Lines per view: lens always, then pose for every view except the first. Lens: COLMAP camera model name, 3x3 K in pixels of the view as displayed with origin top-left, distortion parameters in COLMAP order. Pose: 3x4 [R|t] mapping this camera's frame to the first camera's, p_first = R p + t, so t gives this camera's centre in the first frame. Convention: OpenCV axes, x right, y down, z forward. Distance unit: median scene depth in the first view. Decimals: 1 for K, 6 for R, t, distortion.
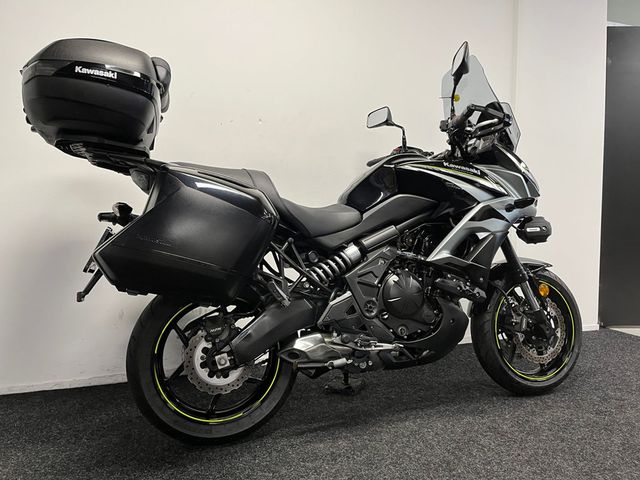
lens RADIAL K [[480.5, 0, 322.0], [0, 480.5, 241.1], [0, 0, 1]] dist [0.054468, -0.068256]
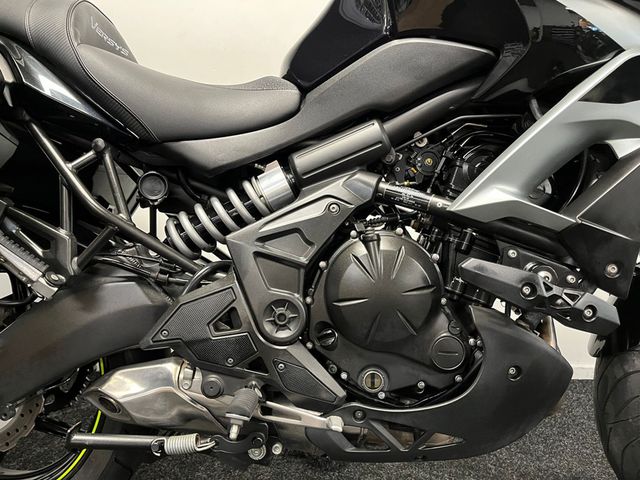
lens RADIAL K [[480.5, 0, 317.7], [0, 480.5, 237.6], [0, 0, 1]] dist [0.054468, -0.068256]
pose [[0.939405, 0.060645, -0.337404, 0.263410], [-0.037204, 0.996450, 0.075517, 0.039681], [0.340786, -0.058389, 0.938326, 0.636248]]
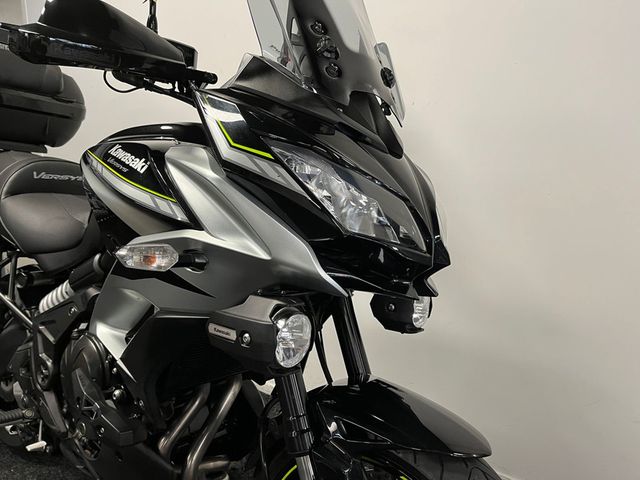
lens RADIAL K [[480.5, 0, 326.4], [0, 480.5, 236.5], [0, 0, 1]] dist [0.054468, -0.068256]
pose [[0.548312, 0.145867, -0.823455, 0.843046], [-0.050896, 0.988666, 0.141242, -0.162387], [0.834724, -0.035534, 0.549521, 0.969804]]
